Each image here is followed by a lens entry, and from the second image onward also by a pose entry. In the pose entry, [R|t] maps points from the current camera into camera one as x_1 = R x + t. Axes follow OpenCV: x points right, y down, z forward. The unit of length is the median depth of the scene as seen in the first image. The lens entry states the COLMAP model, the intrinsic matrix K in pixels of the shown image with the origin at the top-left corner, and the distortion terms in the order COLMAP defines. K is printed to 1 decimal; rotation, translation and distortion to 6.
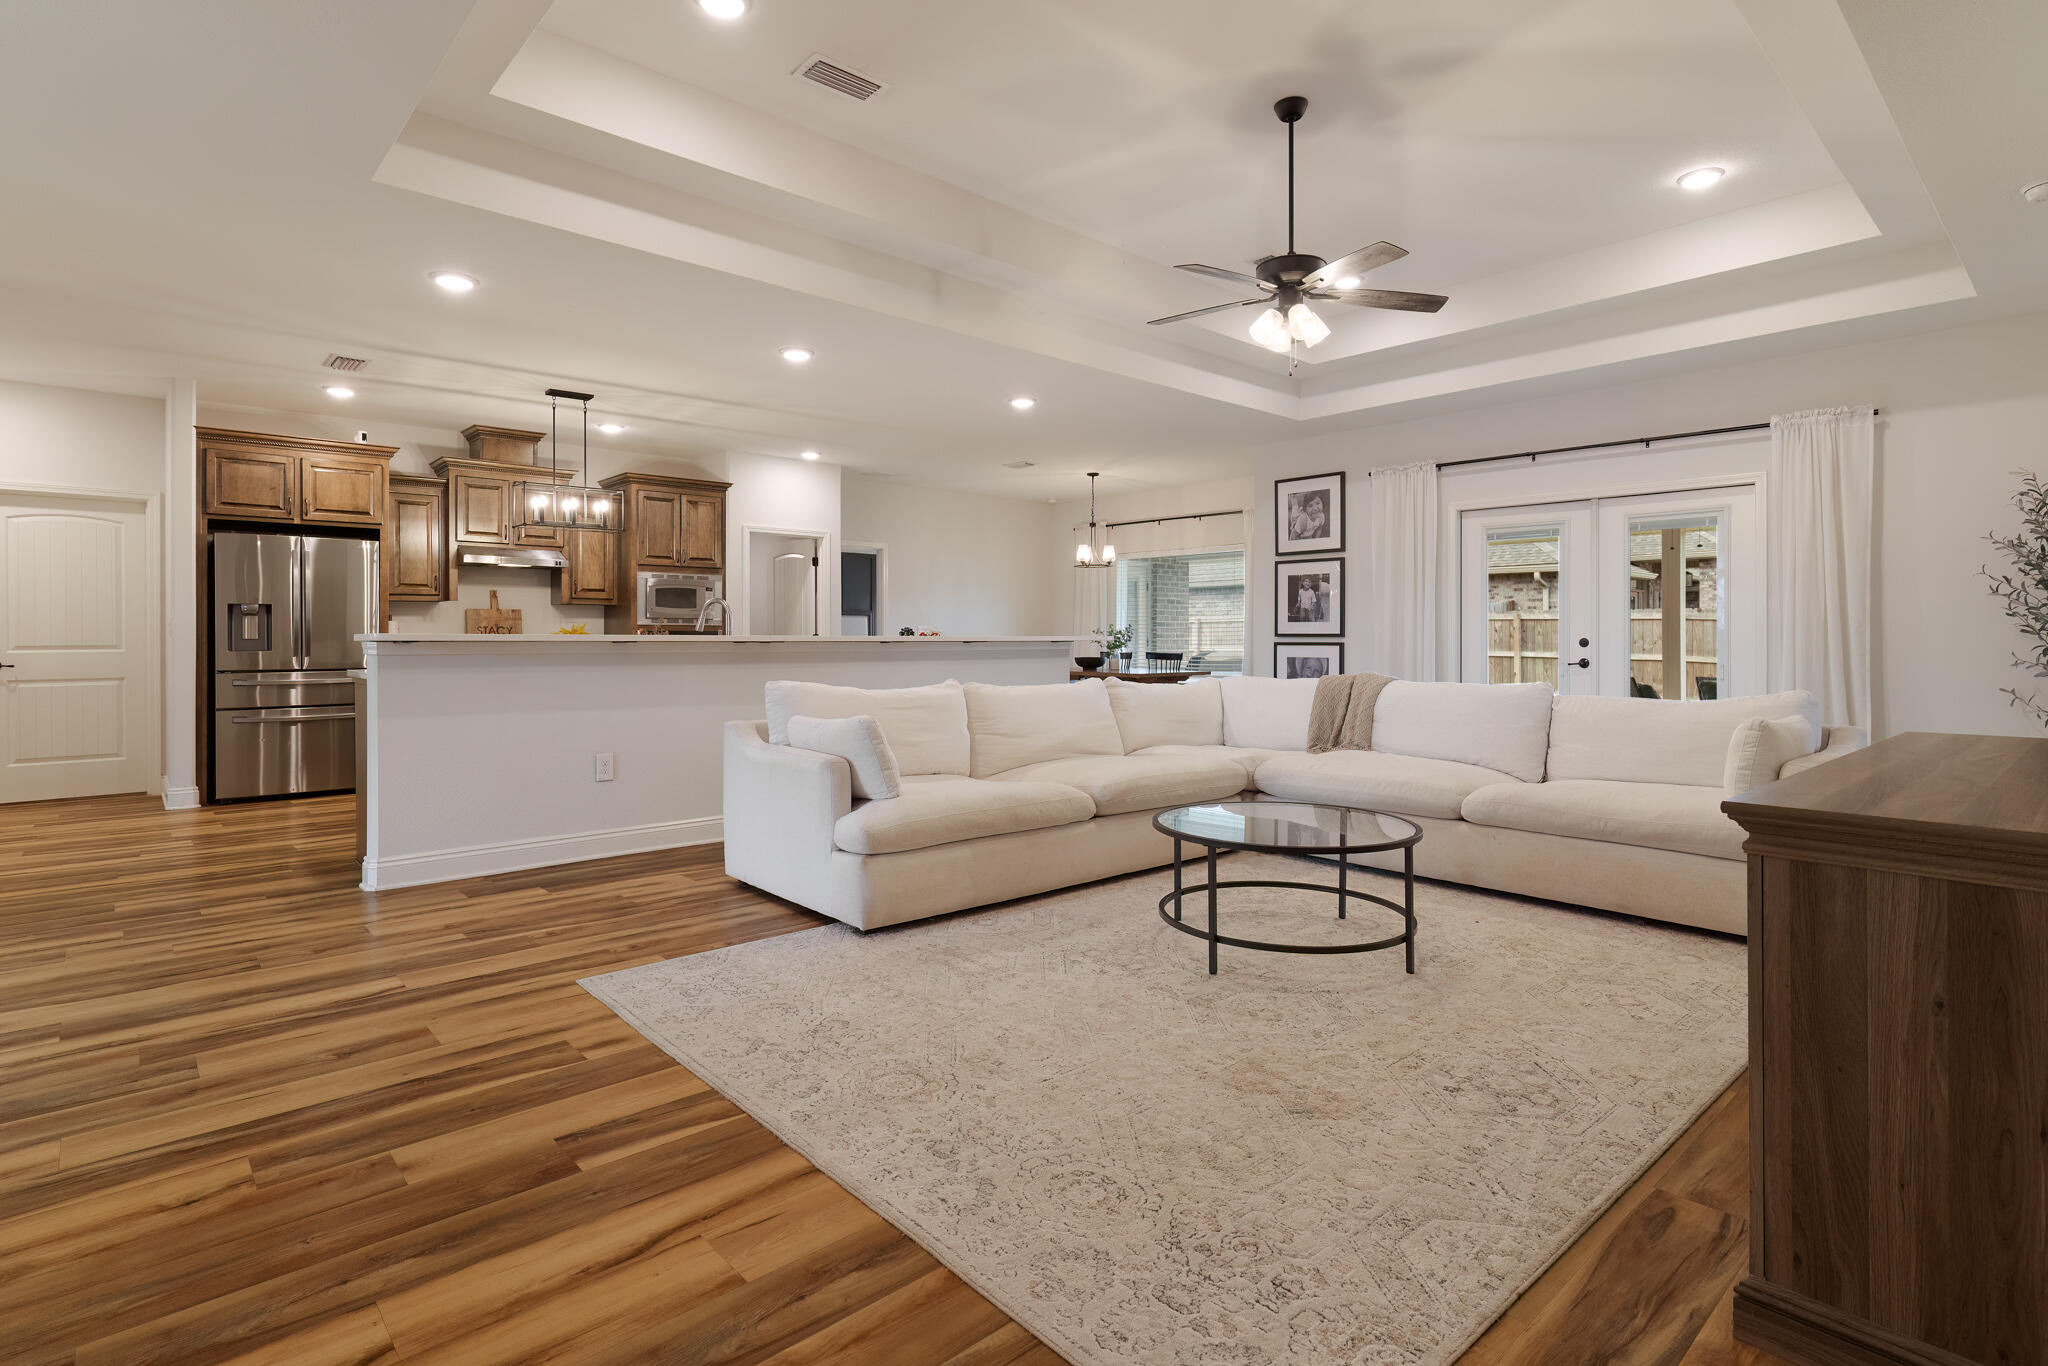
lens RADIAL K [[1012.8, 0, 1023.0], [0, 1012.8, 634.3], [0, 0, 1]] dist [0.007785, -0.005751]
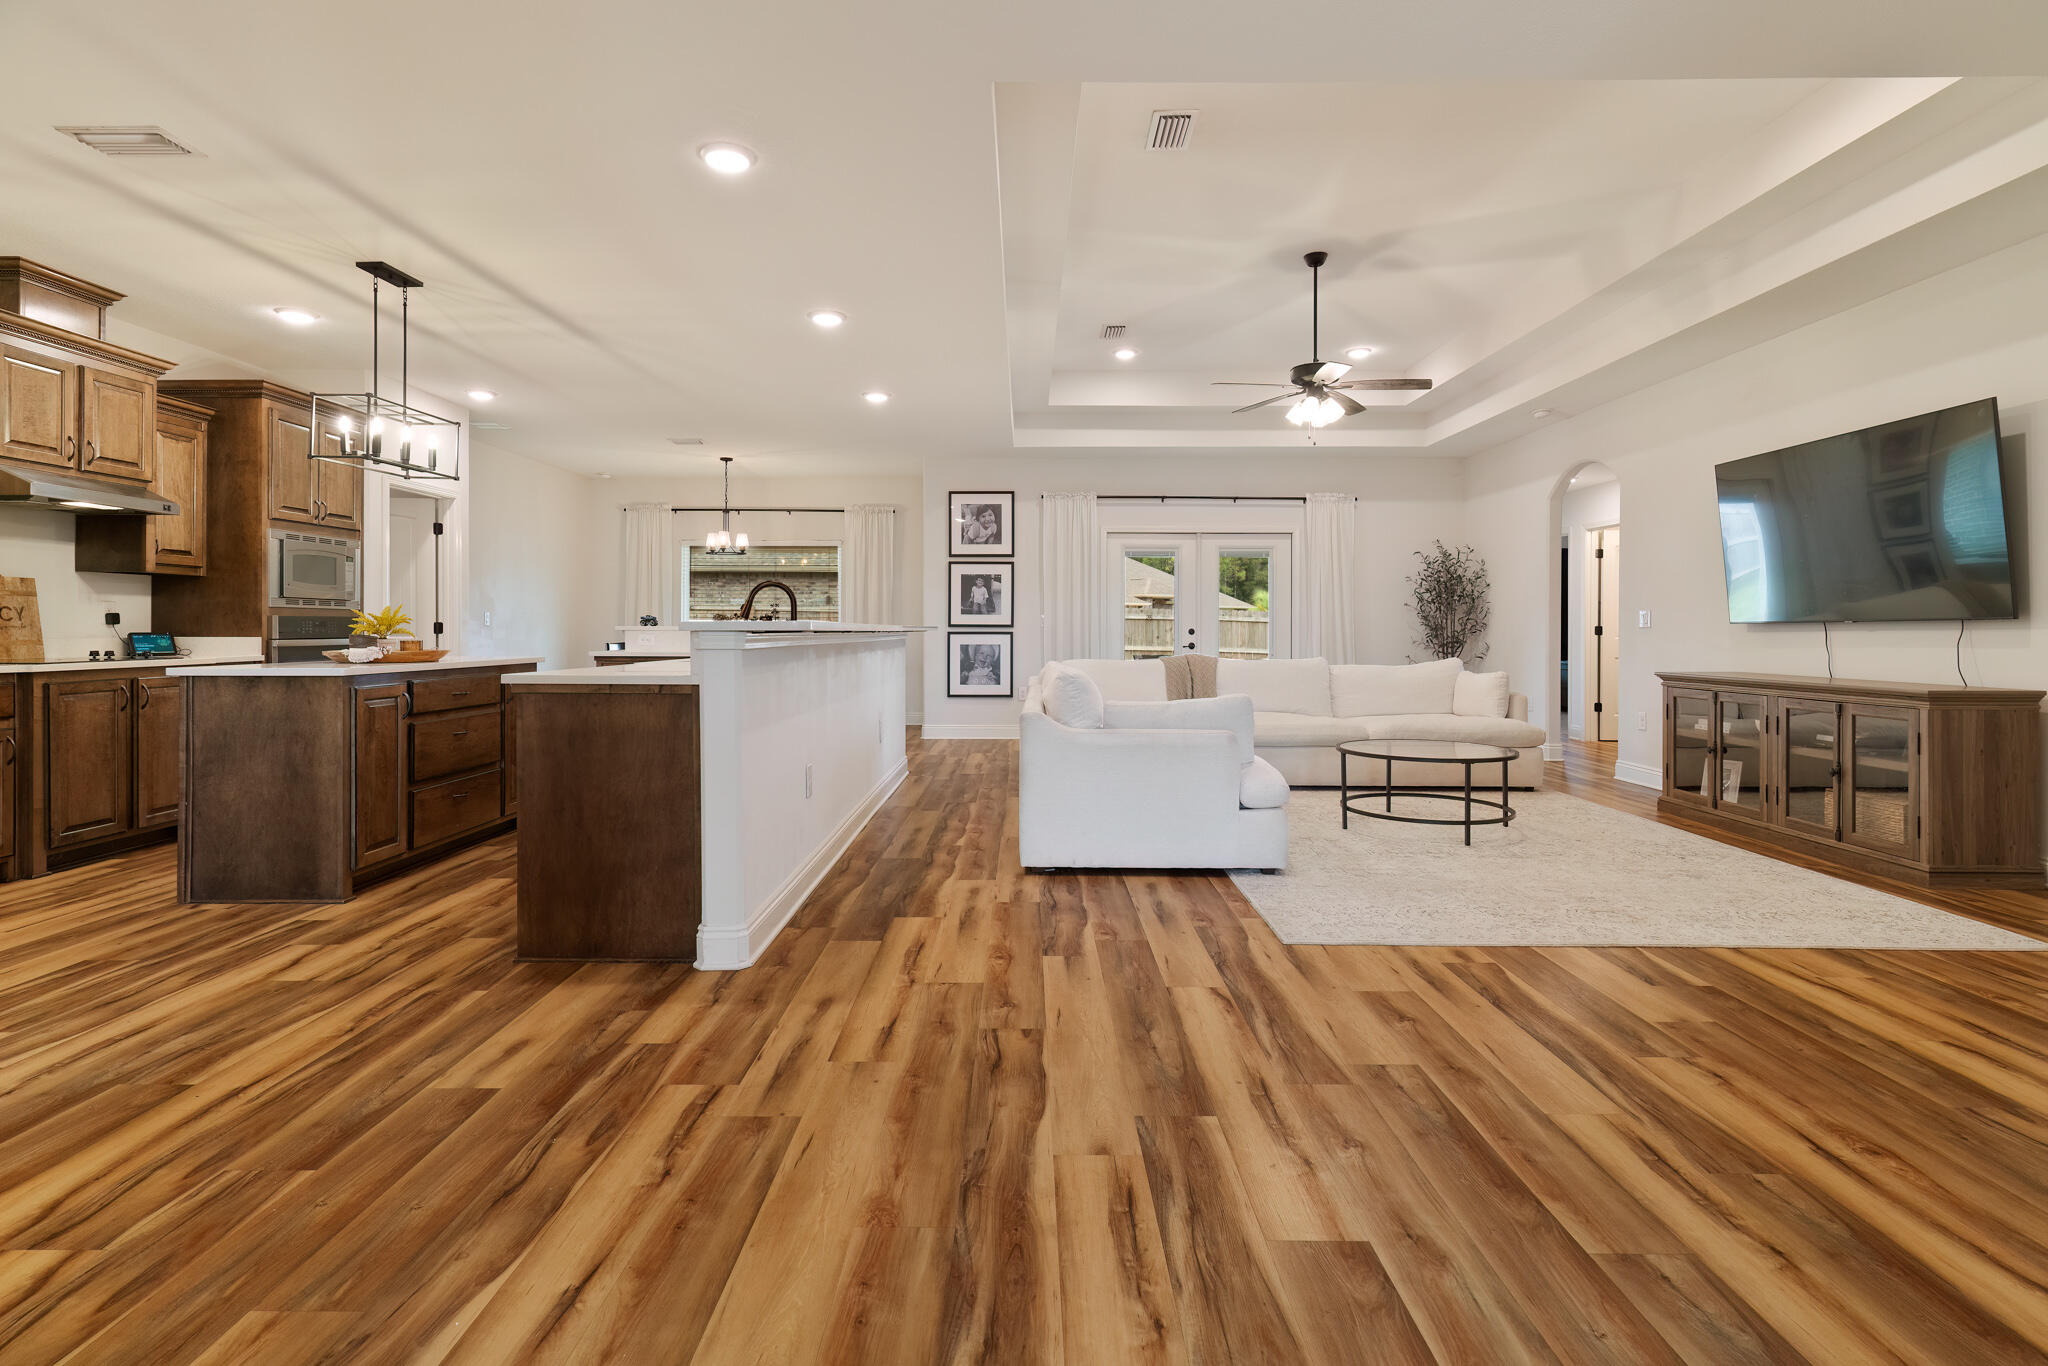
lens RADIAL K [[989.2, 0, 1017.6], [0, 989.2, 621.1], [0, 0, 1]] dist [0.002307, -0.000346]
pose [[0.676910, 0.006828, 0.736034, -0.575944], [-0.004147, 0.999976, -0.005463, 0.001618], [-0.736054, 0.000645, 0.676923, 0.200951]]
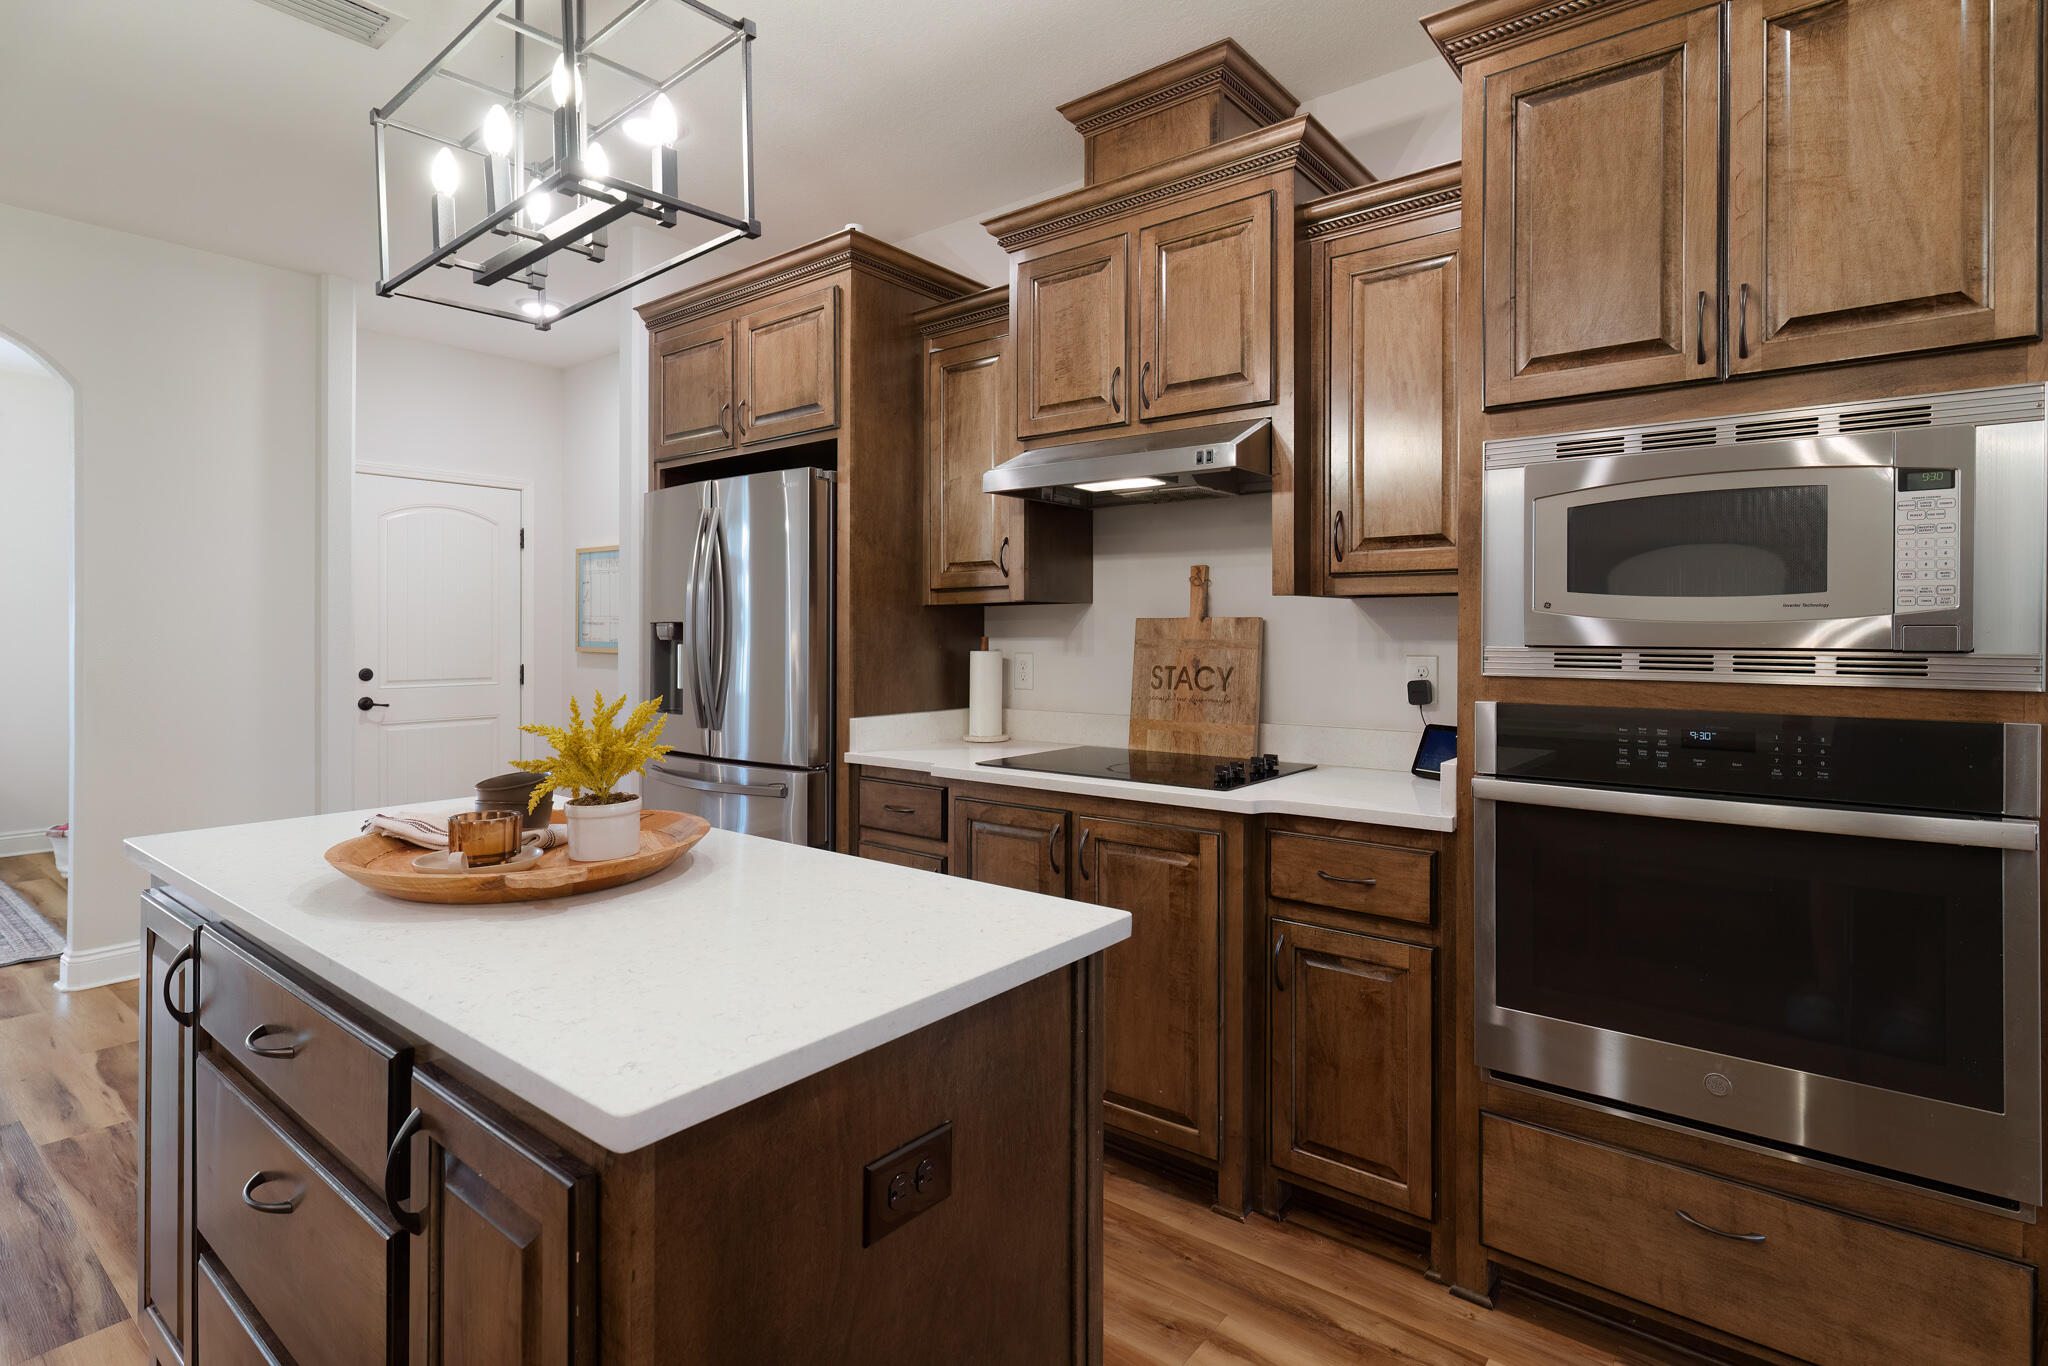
lens RADIAL K [[1012.8, 0, 1023.0], [0, 1012.8, 634.3], [0, 0, 1]] dist [0.007785, -0.005751]
pose [[0.165012, 0.003155, -0.986287, -0.188962], [0.001033, 0.999994, 0.003372, -0.021443], [0.986291, -0.001575, 0.165007, 0.937682]]
